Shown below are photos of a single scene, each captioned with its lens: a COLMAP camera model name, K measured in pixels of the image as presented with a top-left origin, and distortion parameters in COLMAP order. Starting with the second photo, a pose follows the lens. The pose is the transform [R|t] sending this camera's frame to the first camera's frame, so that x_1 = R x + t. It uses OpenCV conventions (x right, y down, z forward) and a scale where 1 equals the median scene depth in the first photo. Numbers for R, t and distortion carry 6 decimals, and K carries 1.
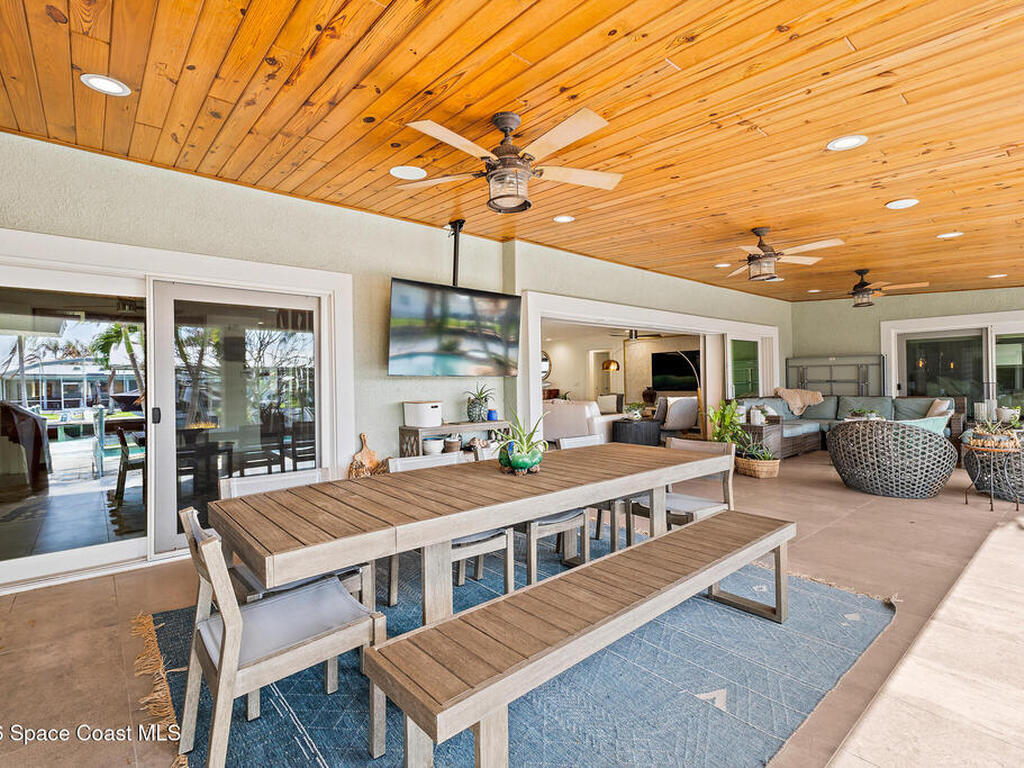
lens RADIAL K [[495.2, 0, 512.9], [0, 495.2, 374.1], [0, 0, 1]] dist [0.000963, 0.000739]
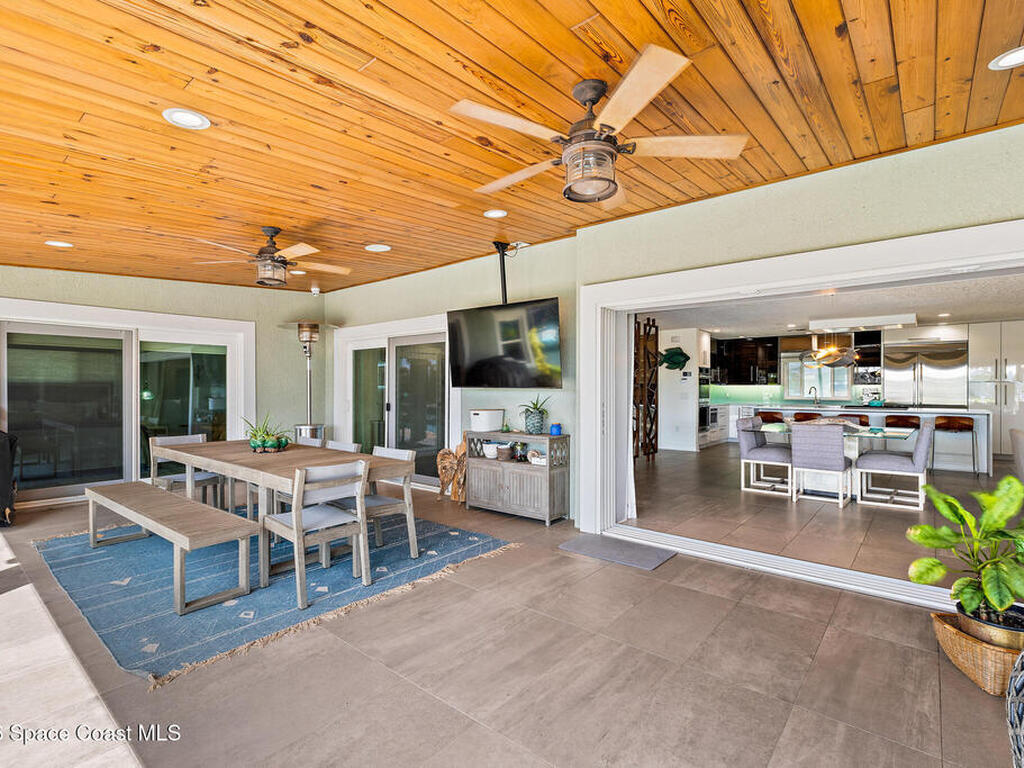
lens RADIAL K [[506.6, 0, 512.0], [0, 506.6, 384.0], [0, 0, 1]] dist [0.001835, -0.000053]
pose [[0.166790, 0.007836, -0.985961, 1.360819], [0.017873, 0.999780, 0.010969, -0.022186], [0.985830, -0.019452, 0.166614, 1.174860]]
